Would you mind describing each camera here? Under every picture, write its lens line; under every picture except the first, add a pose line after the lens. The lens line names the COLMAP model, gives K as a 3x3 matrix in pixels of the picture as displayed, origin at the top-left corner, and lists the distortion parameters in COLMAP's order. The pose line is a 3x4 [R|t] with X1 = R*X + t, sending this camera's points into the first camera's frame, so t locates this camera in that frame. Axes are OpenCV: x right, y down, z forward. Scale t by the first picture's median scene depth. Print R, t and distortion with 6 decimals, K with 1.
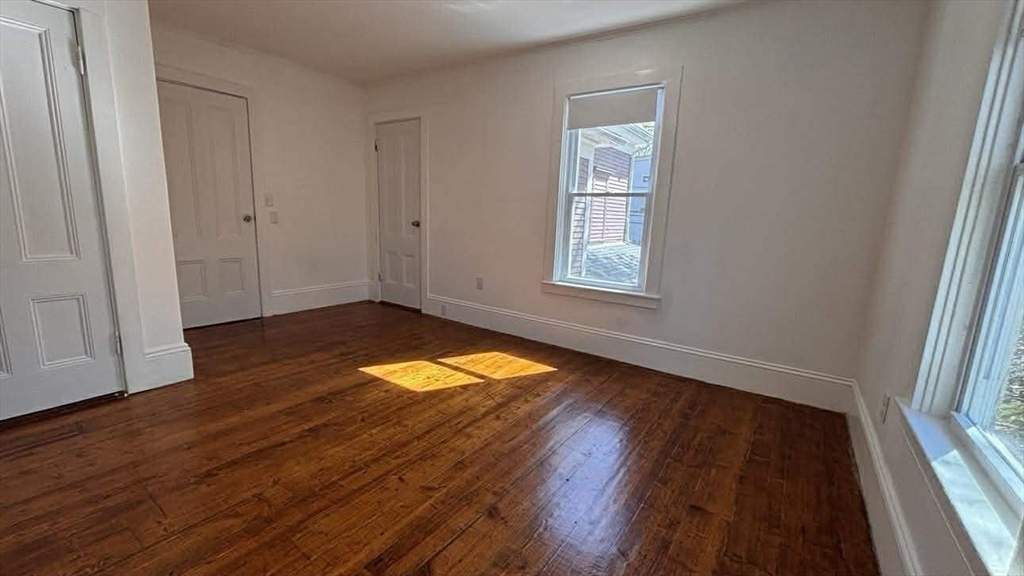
lens RADIAL K [[417.5, 0, 511.5], [0, 417.5, 289.7], [0, 0, 1]] dist [0.012166, -0.000182]
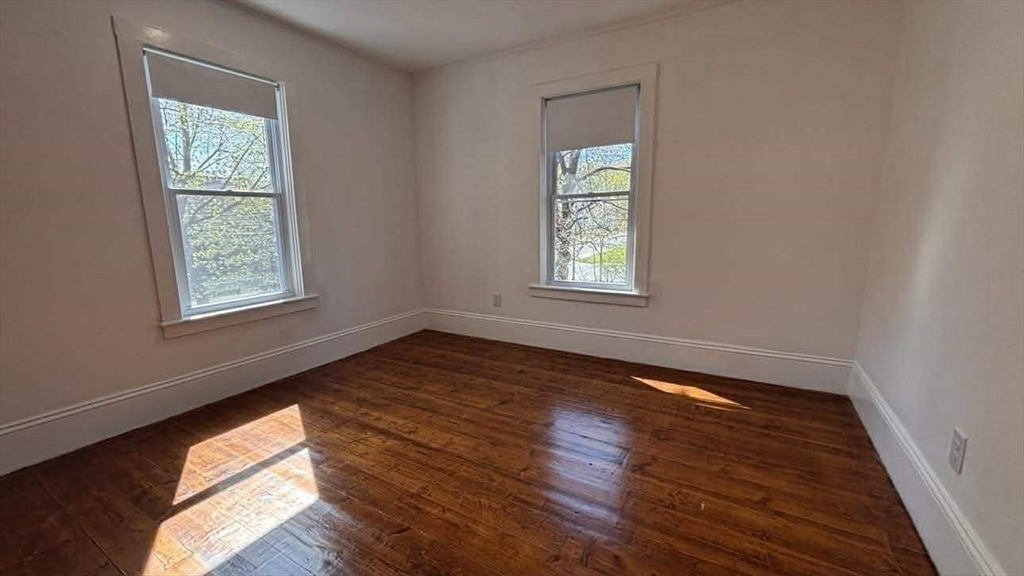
lens RADIAL K [[417.5, 0, 511.5], [0, 417.5, 289.7], [0, 0, 1]] dist [0.012166, -0.000182]
pose [[-0.088085, -0.207625, 0.974235, -0.766632], [0.187565, 0.957084, 0.220928, -0.147026], [-0.978295, 0.202193, -0.045361, 0.625476]]
